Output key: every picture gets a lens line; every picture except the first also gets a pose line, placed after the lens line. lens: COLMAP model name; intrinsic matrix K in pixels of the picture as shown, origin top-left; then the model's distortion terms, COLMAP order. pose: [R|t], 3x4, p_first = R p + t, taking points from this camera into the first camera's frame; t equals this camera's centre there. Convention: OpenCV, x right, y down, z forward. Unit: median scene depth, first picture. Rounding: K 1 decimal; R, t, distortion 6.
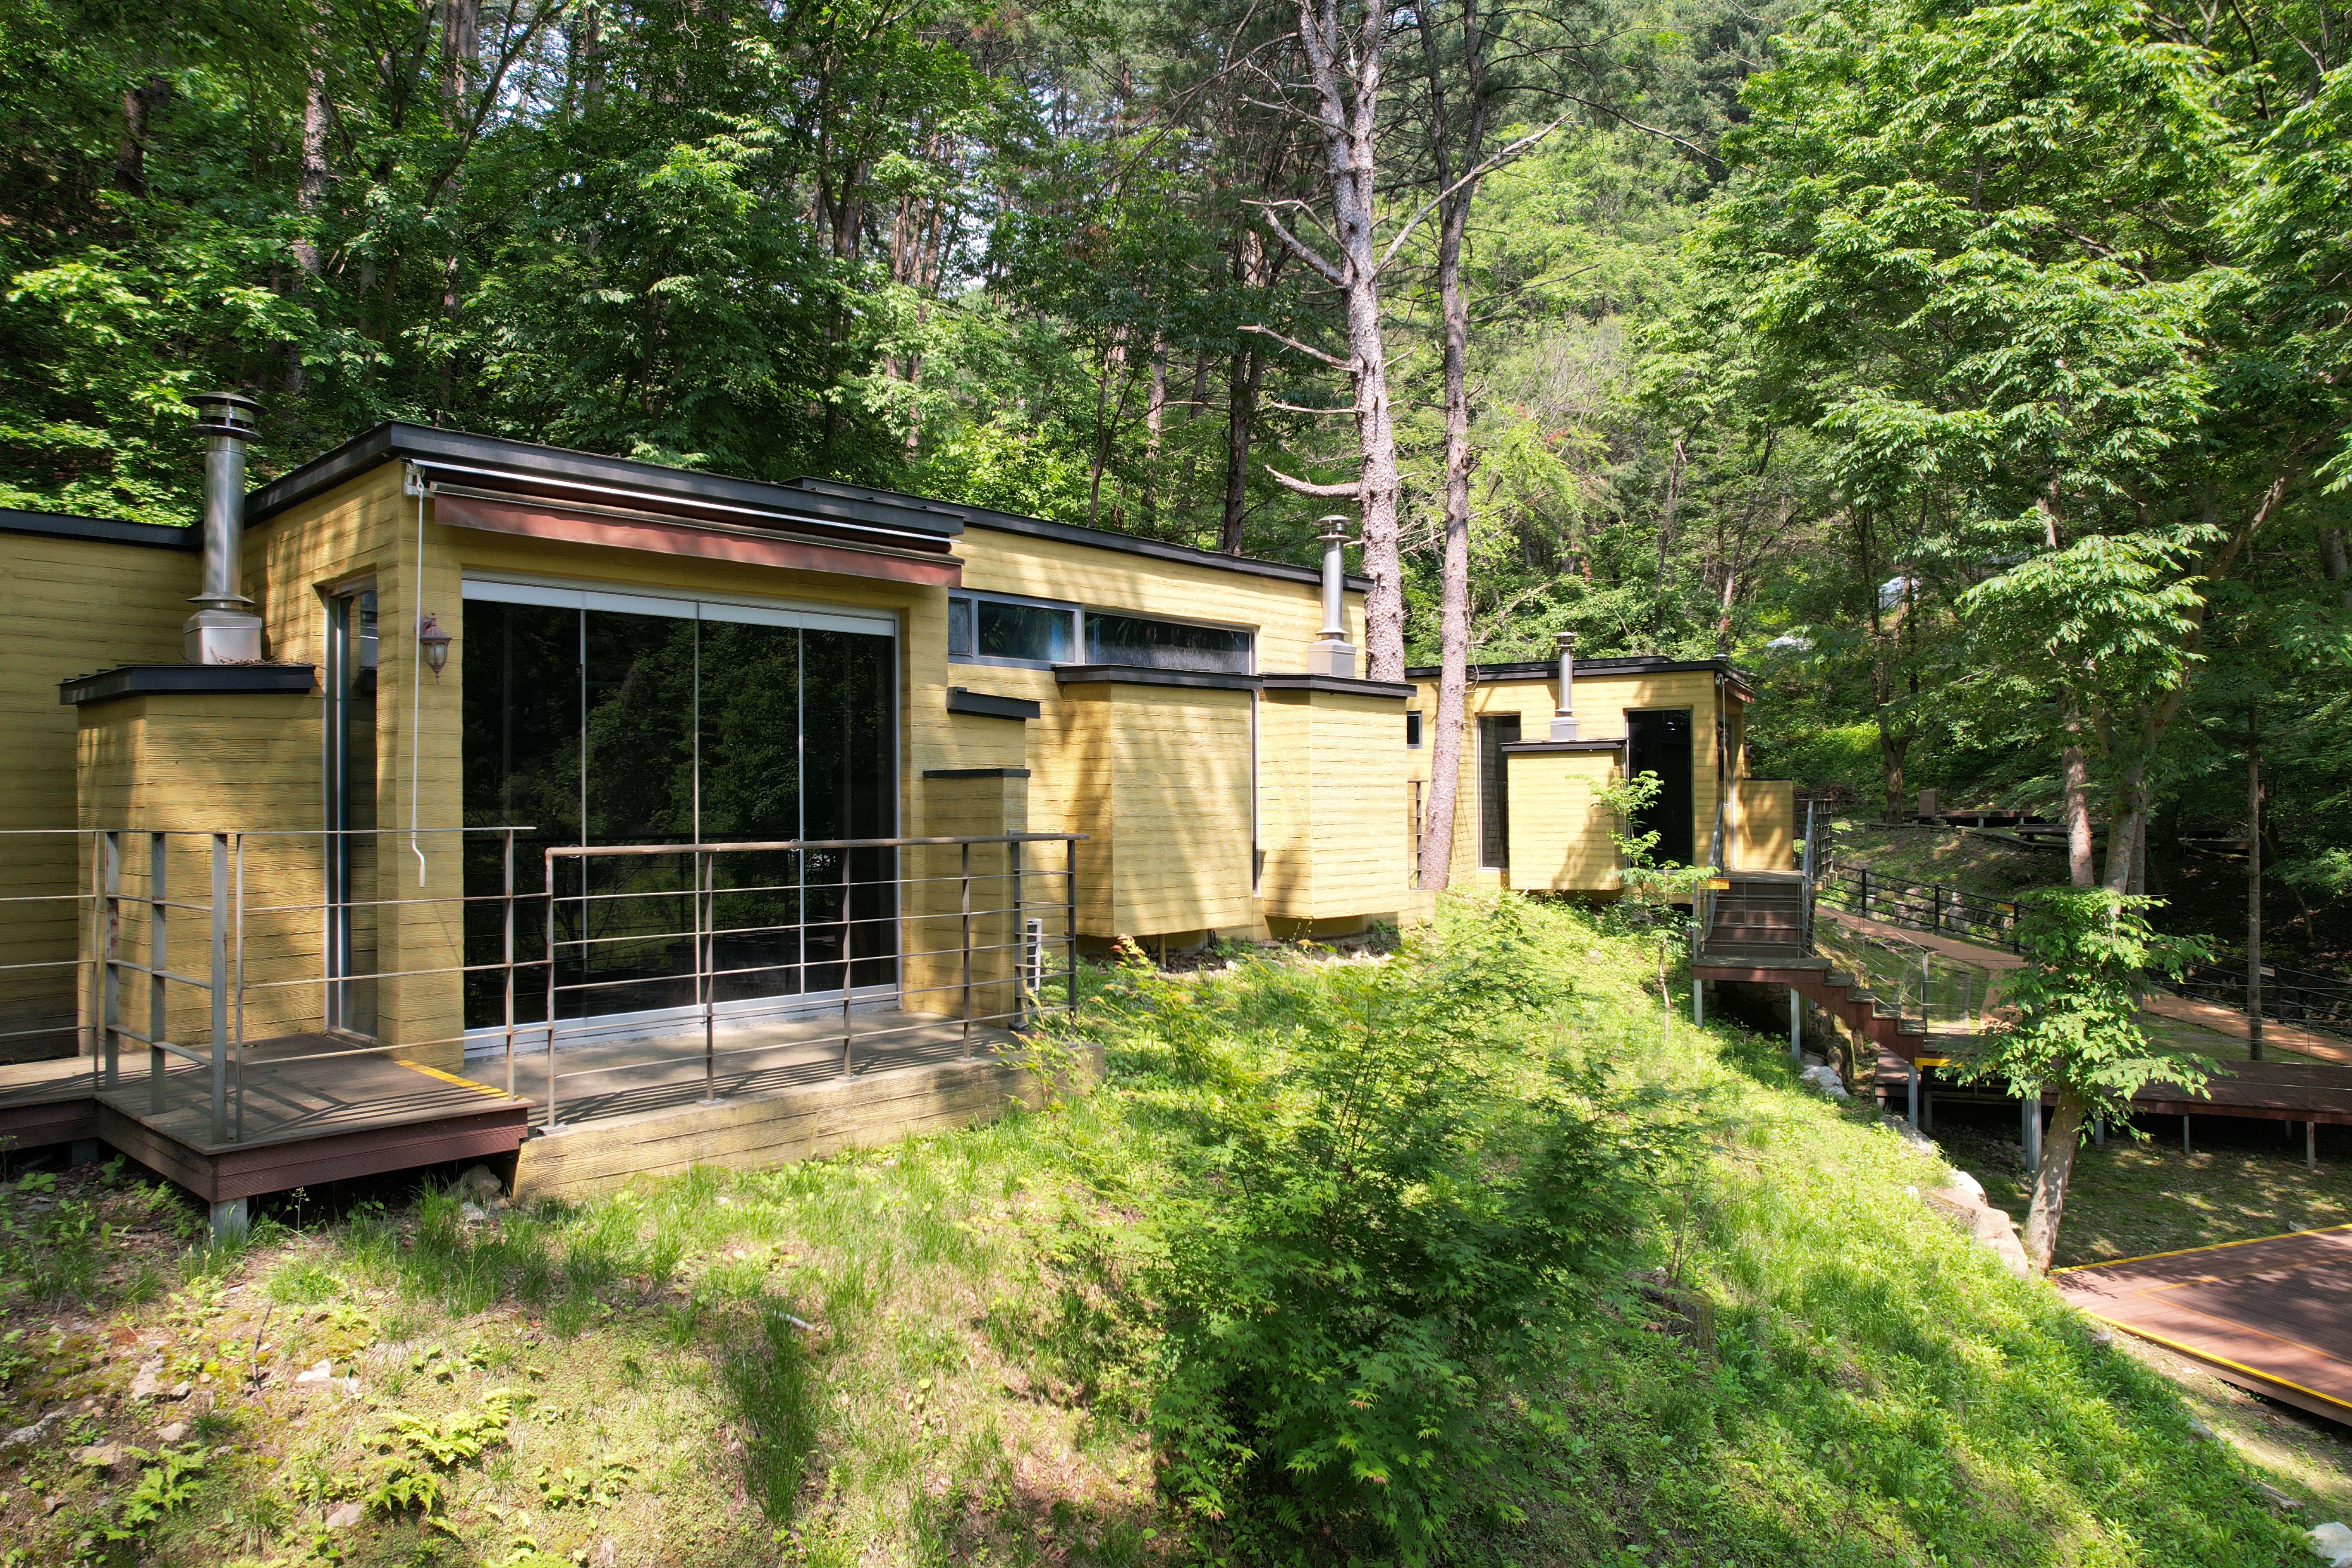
lens RADIAL K [[1495.0, 0, 1184.3], [0, 1495.0, 779.7], [0, 0, 1]] dist [-0.082945, 0.074900]
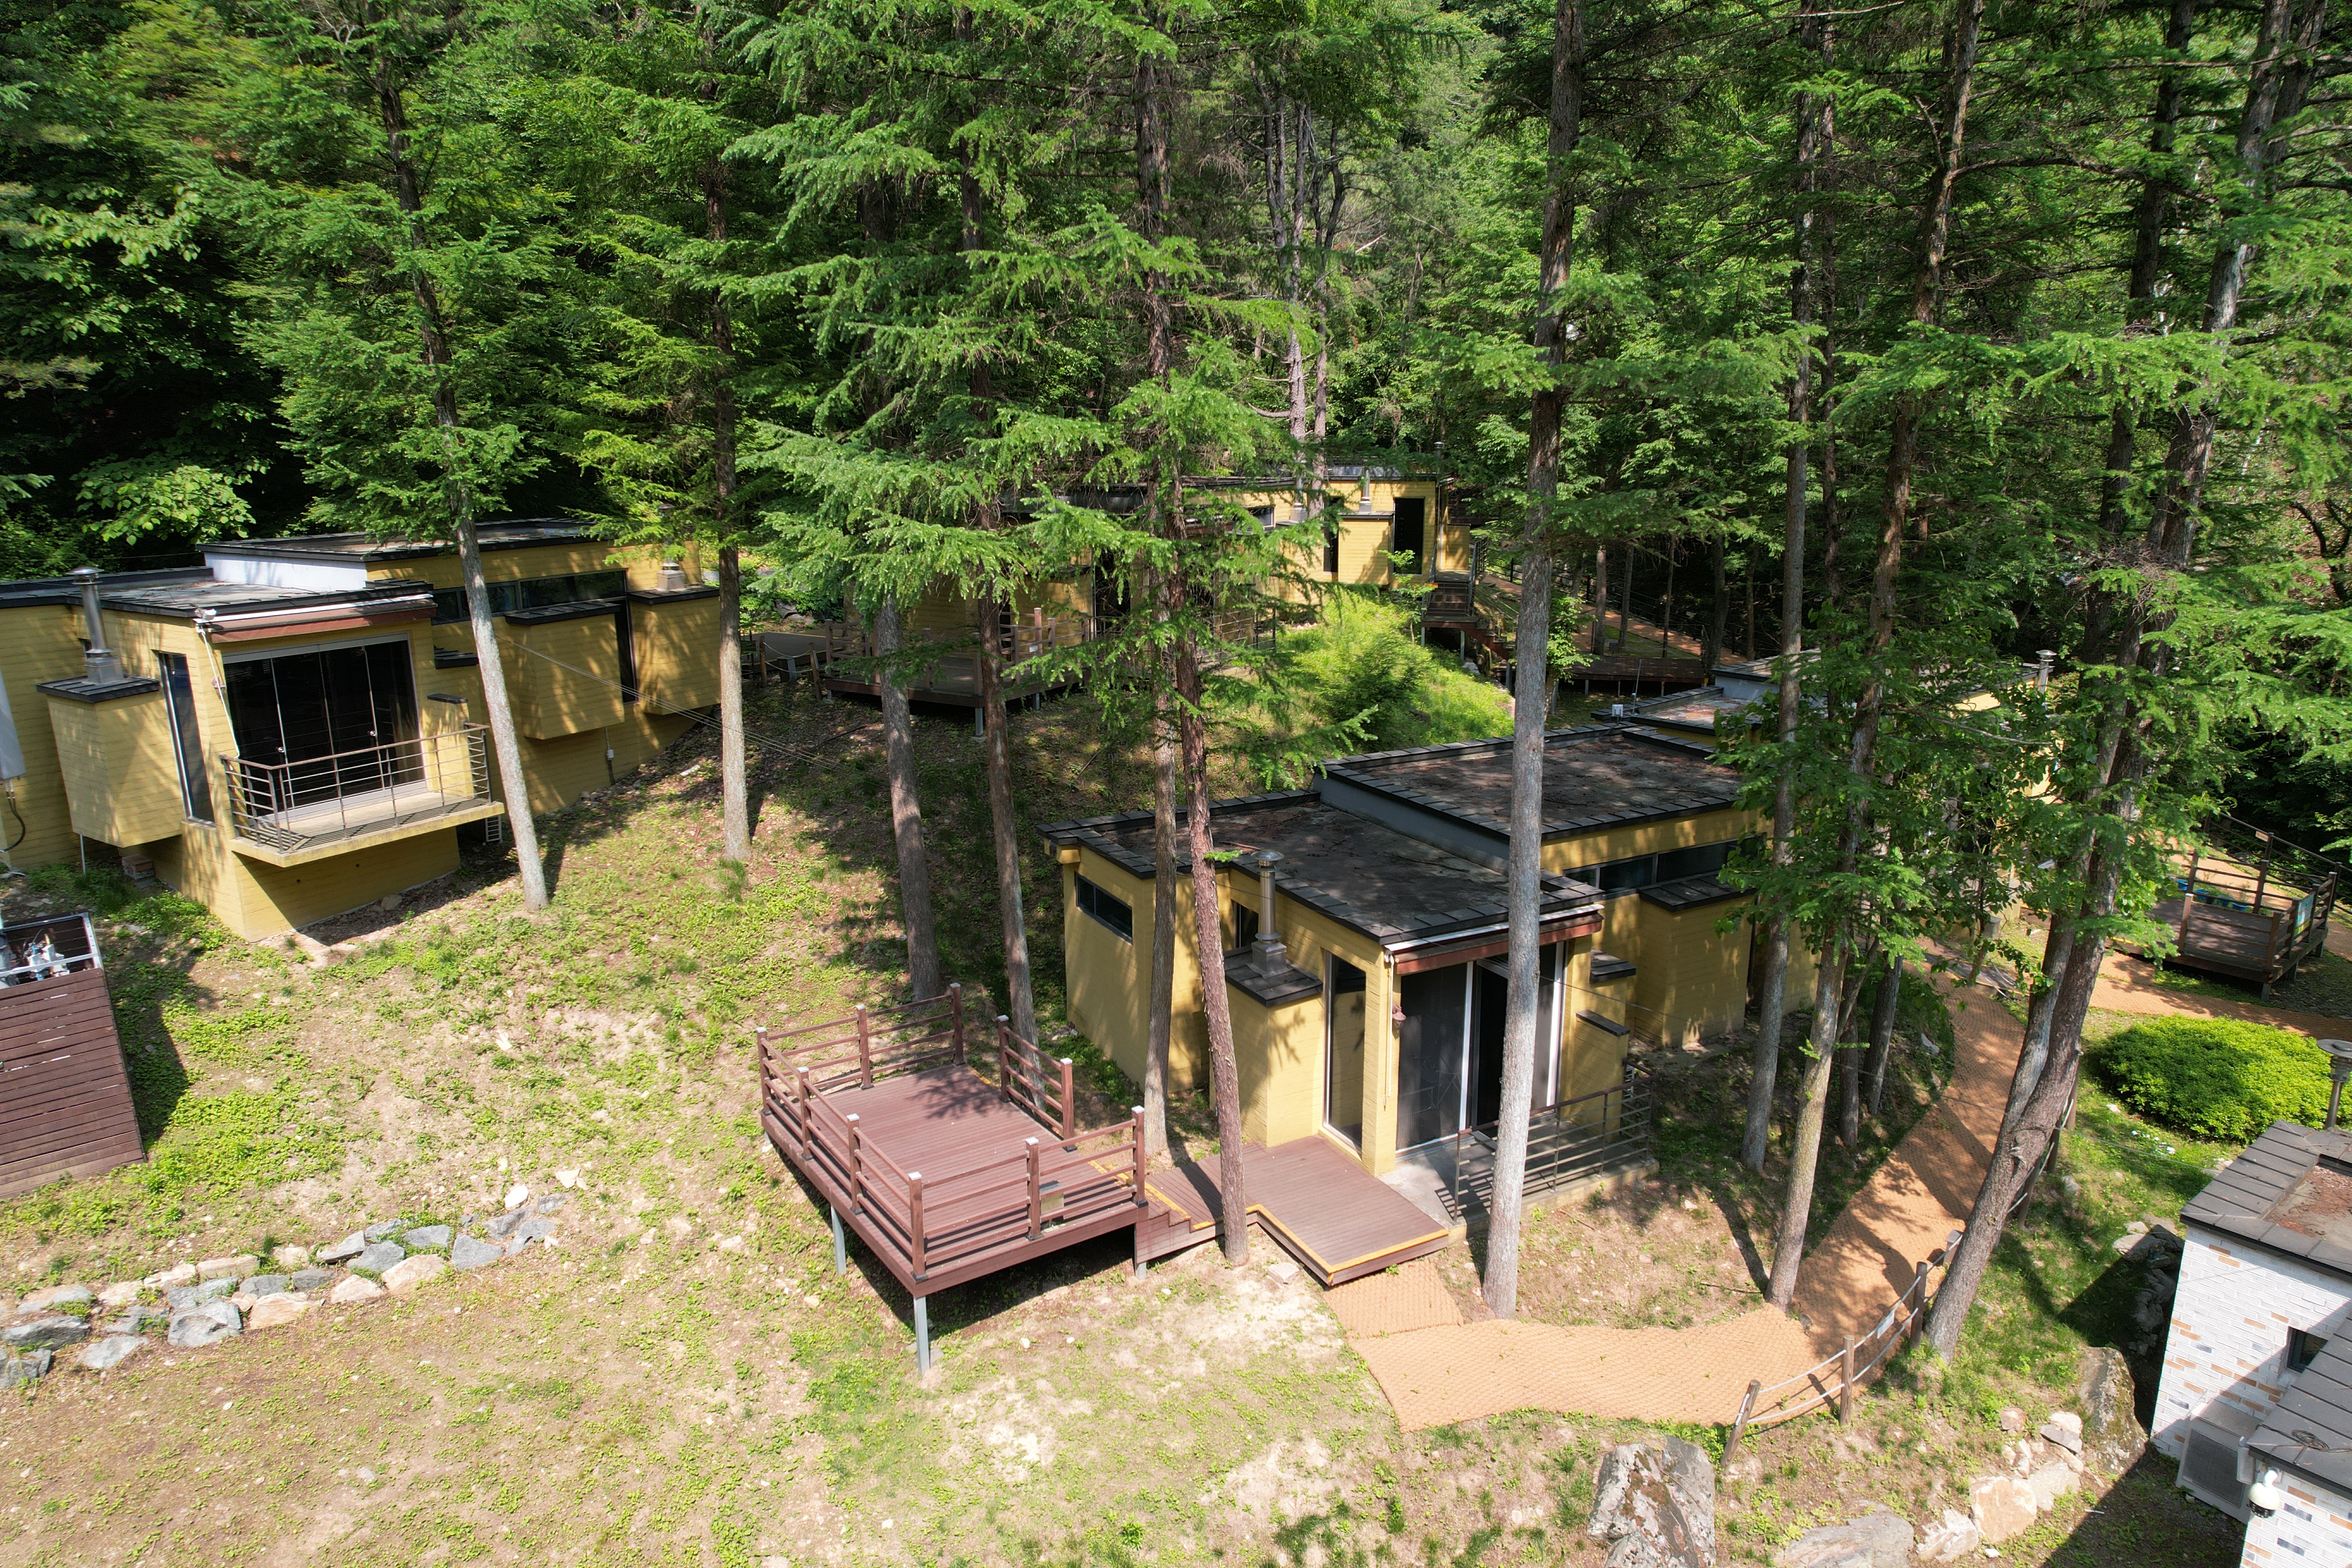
lens RADIAL K [[1495.0, 0, 1184.3], [0, 1495.0, 779.7], [0, 0, 1]] dist [-0.082945, 0.074900]
pose [[0.982736, -0.040779, 0.180461, -0.391683], [-0.005864, 0.968051, 0.250684, -0.187703], [-0.184919, -0.247414, 0.951100, -1.051172]]
